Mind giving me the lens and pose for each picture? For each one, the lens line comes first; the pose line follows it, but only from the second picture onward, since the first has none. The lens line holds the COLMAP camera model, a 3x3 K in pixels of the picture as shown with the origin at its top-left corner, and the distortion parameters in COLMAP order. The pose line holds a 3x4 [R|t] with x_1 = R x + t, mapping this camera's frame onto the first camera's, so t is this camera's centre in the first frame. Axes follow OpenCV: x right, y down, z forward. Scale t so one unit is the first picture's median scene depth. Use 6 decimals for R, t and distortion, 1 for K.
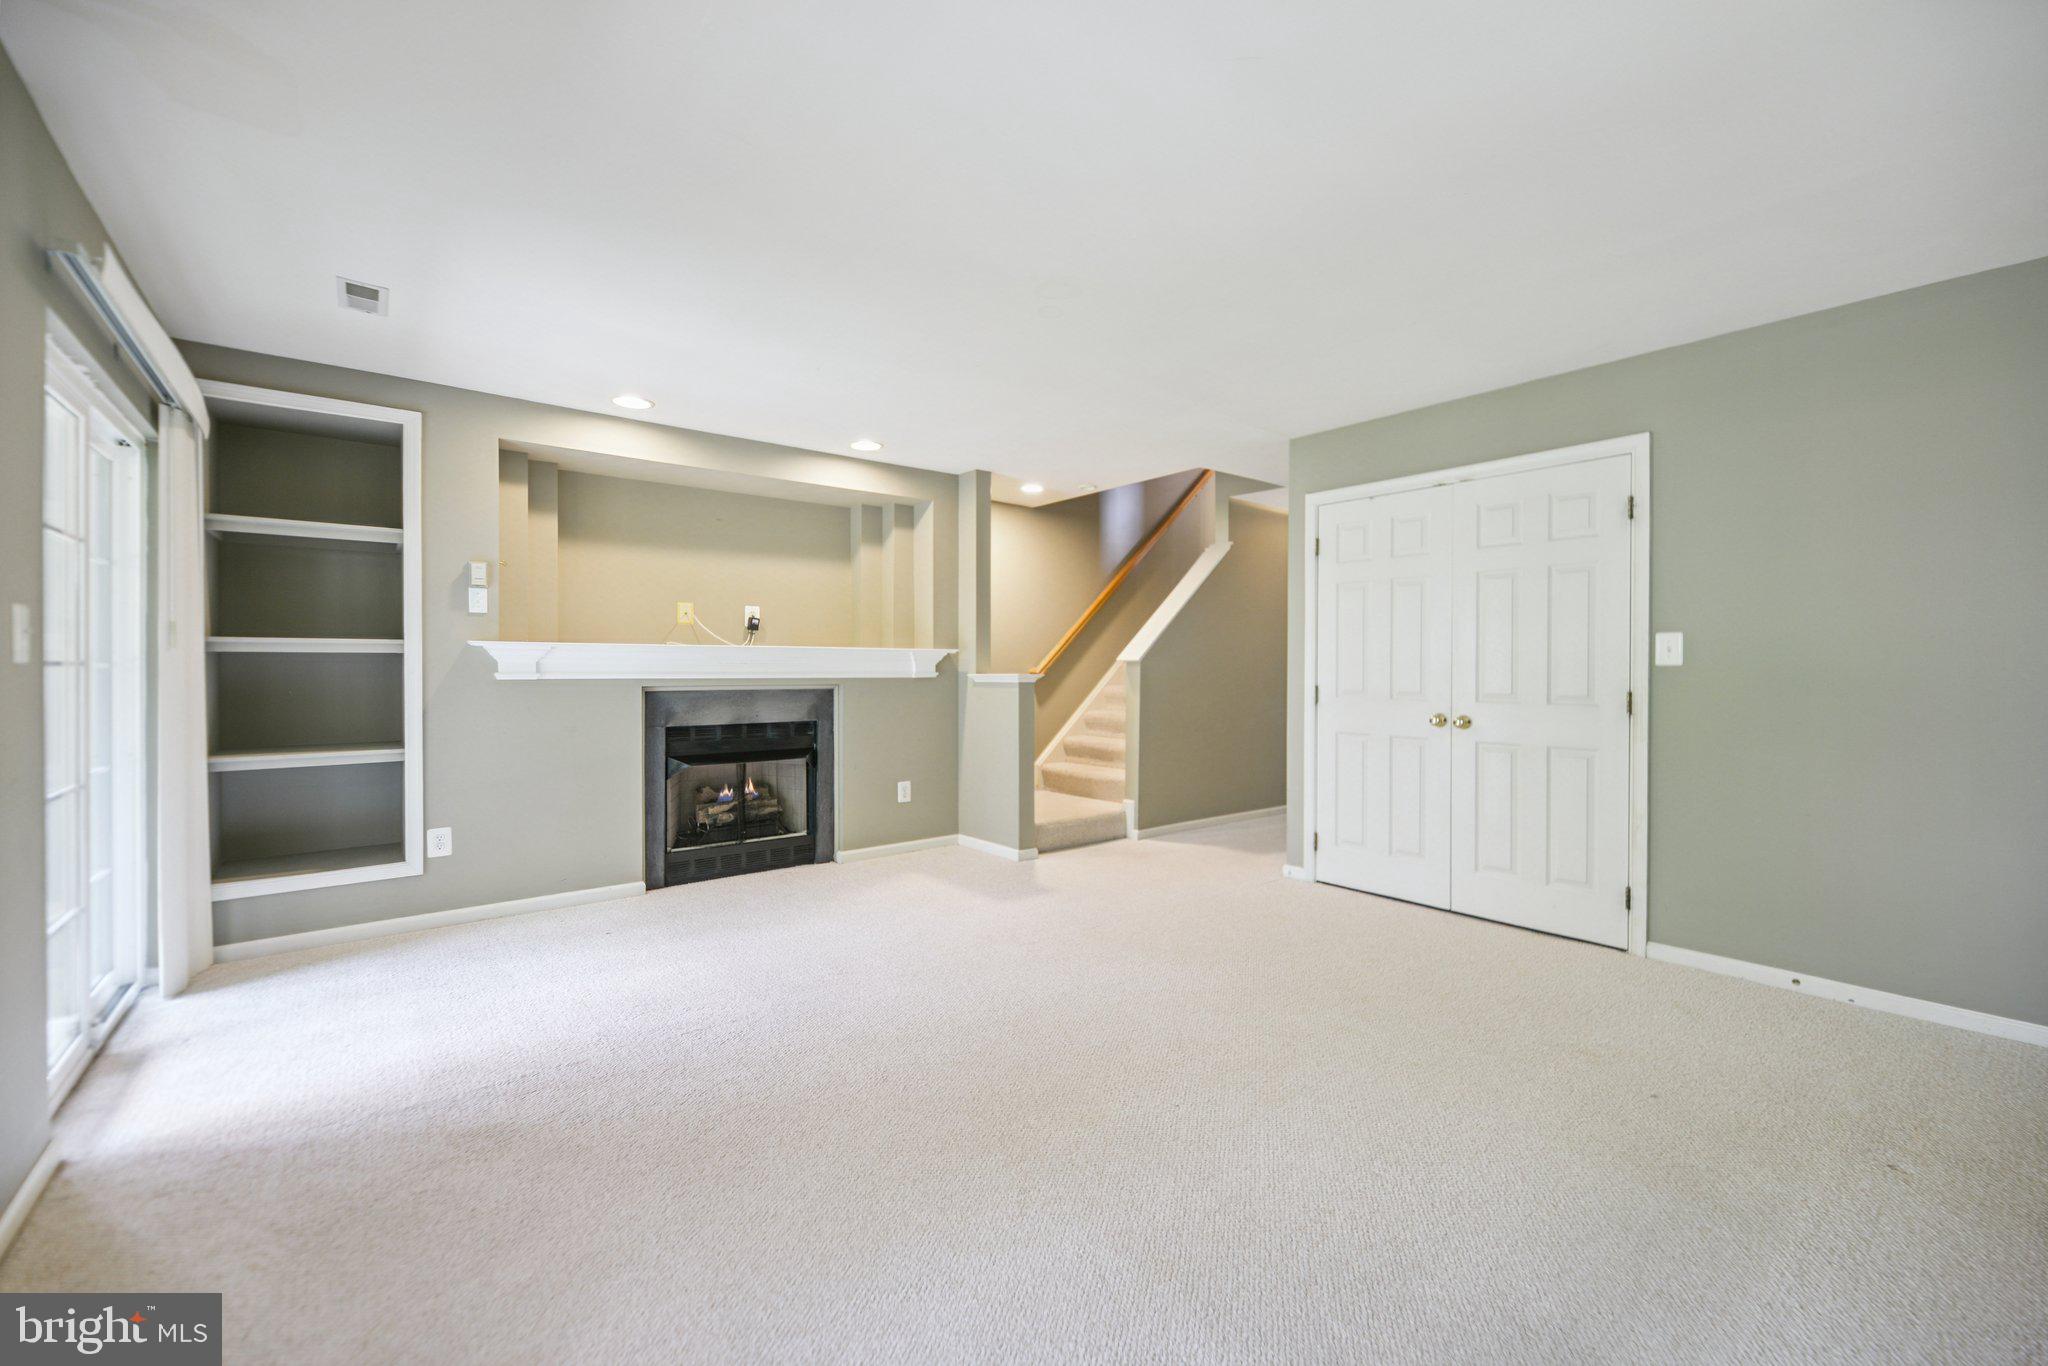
lens RADIAL K [[841.4, 0, 1028.7], [0, 841.4, 675.0], [0, 0, 1]] dist [0.001224, -0.003724]
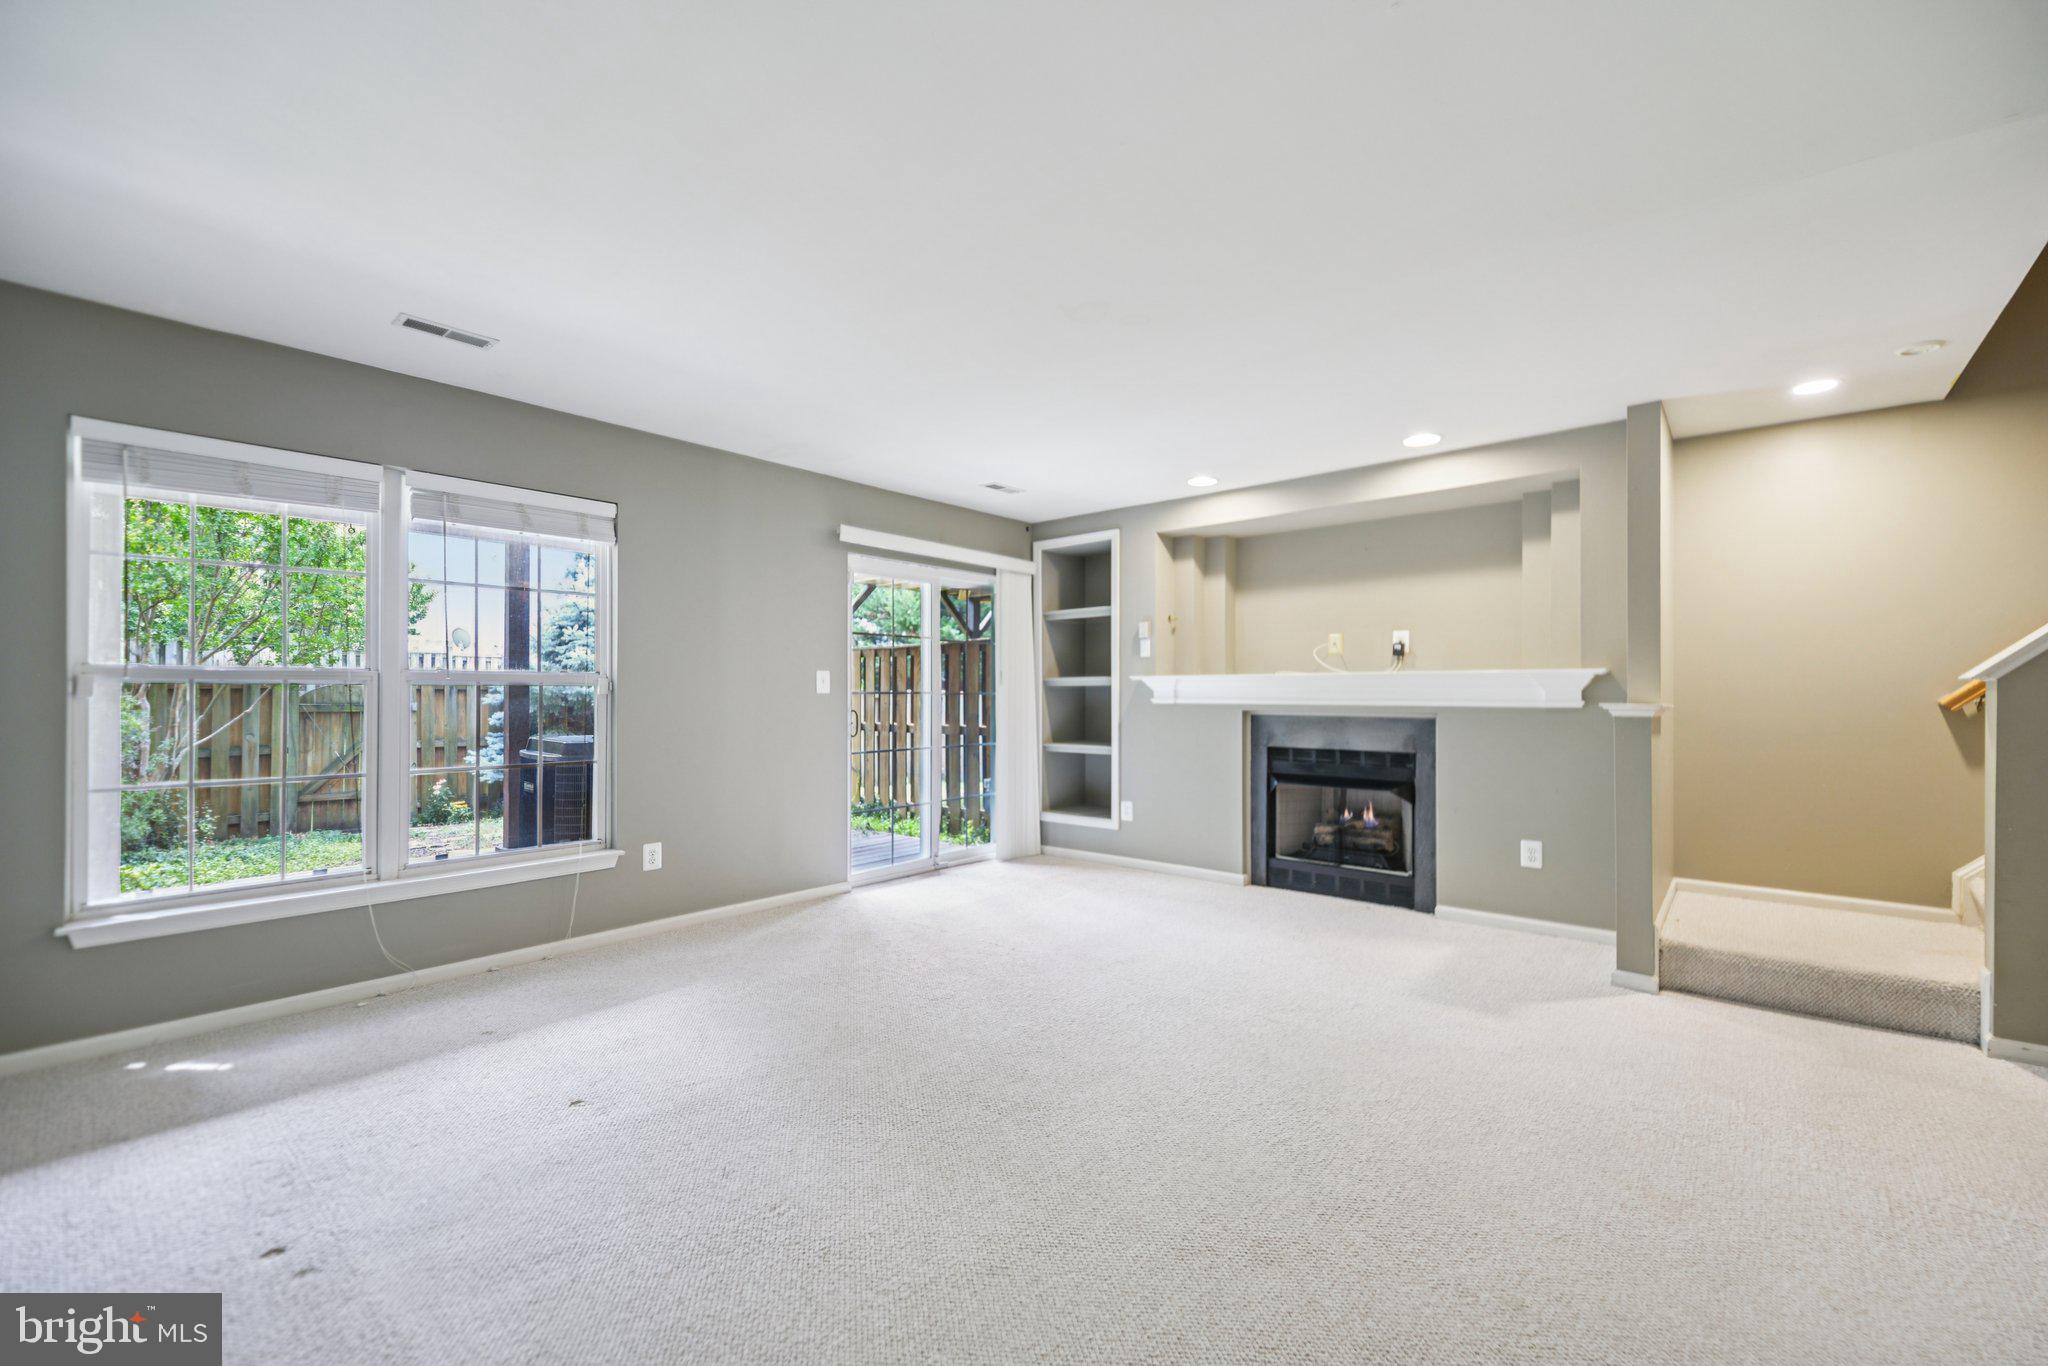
lens RADIAL K [[841.4, 0, 1029.0], [0, 841.4, 687.8], [0, 0, 1]] dist [0.001224, -0.003724]
pose [[0.171357, -0.005520, -0.985194, 0.614599], [-0.004478, 0.999970, -0.006382, -0.009046], [0.985199, 0.005505, 0.171327, 0.464616]]
